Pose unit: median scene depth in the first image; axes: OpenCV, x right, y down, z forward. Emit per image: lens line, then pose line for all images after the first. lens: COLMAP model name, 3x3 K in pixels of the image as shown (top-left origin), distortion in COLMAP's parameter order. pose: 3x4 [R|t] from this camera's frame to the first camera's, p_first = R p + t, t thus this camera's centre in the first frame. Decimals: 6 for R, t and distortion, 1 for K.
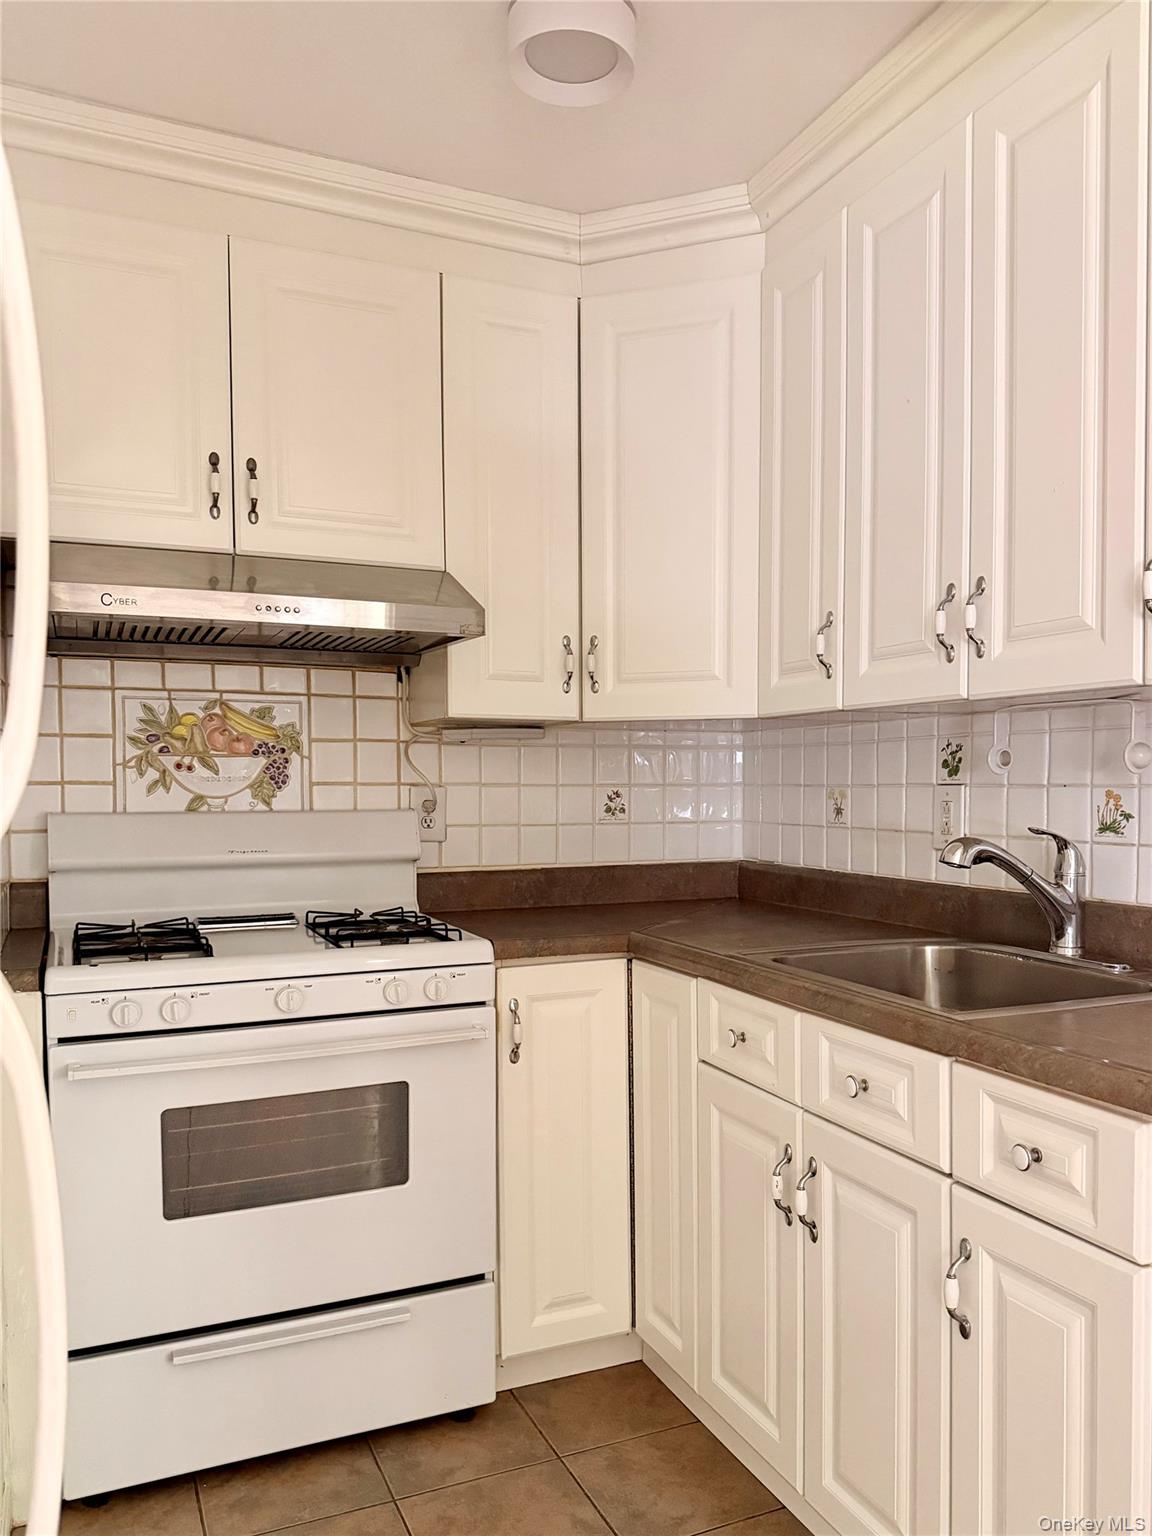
lens RADIAL K [[1192.0, 0, 661.6], [0, 1192.0, 842.8], [0, 0, 1]] dist [0.045641, -0.074430]
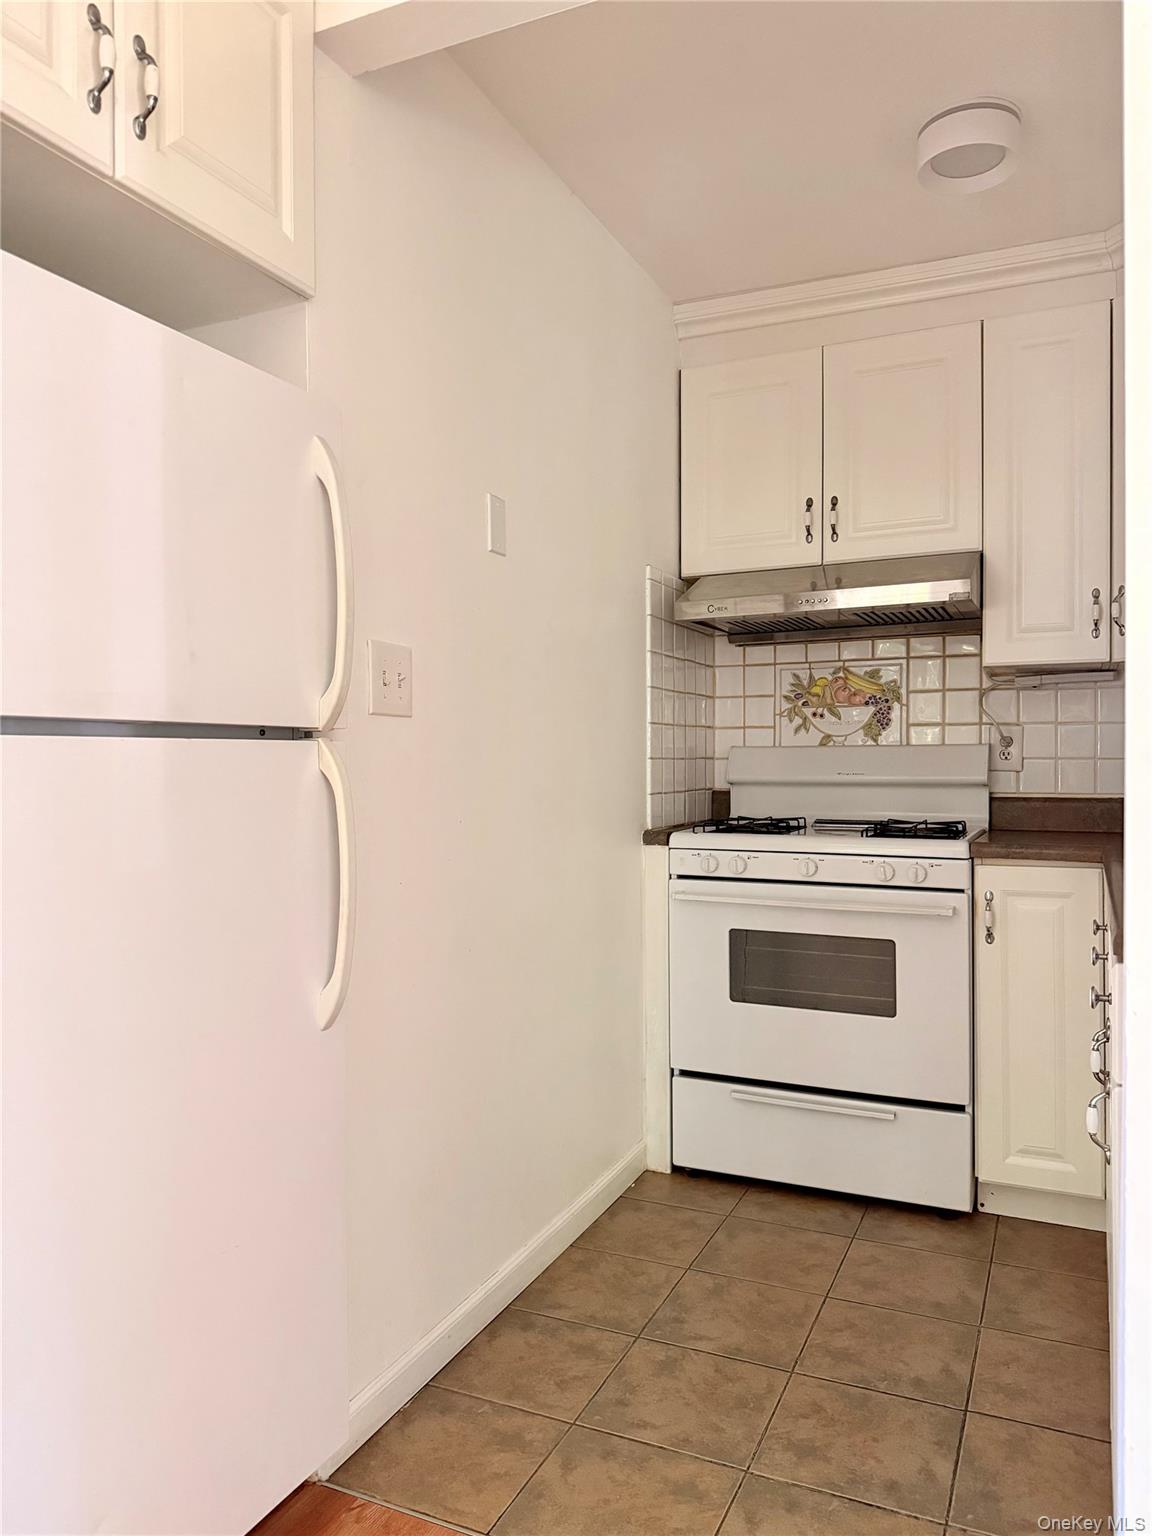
lens RADIAL K [[1106.5, 0, 566.0], [0, 1106.5, 771.0], [0, 0, 1]] dist [0.045804, -0.066362]
pose [[0.627683, 0.005262, -0.778451, 0.465179], [-0.034151, 0.999201, -0.020783, 0.043331], [0.777719, 0.039630, 0.627361, -0.065236]]
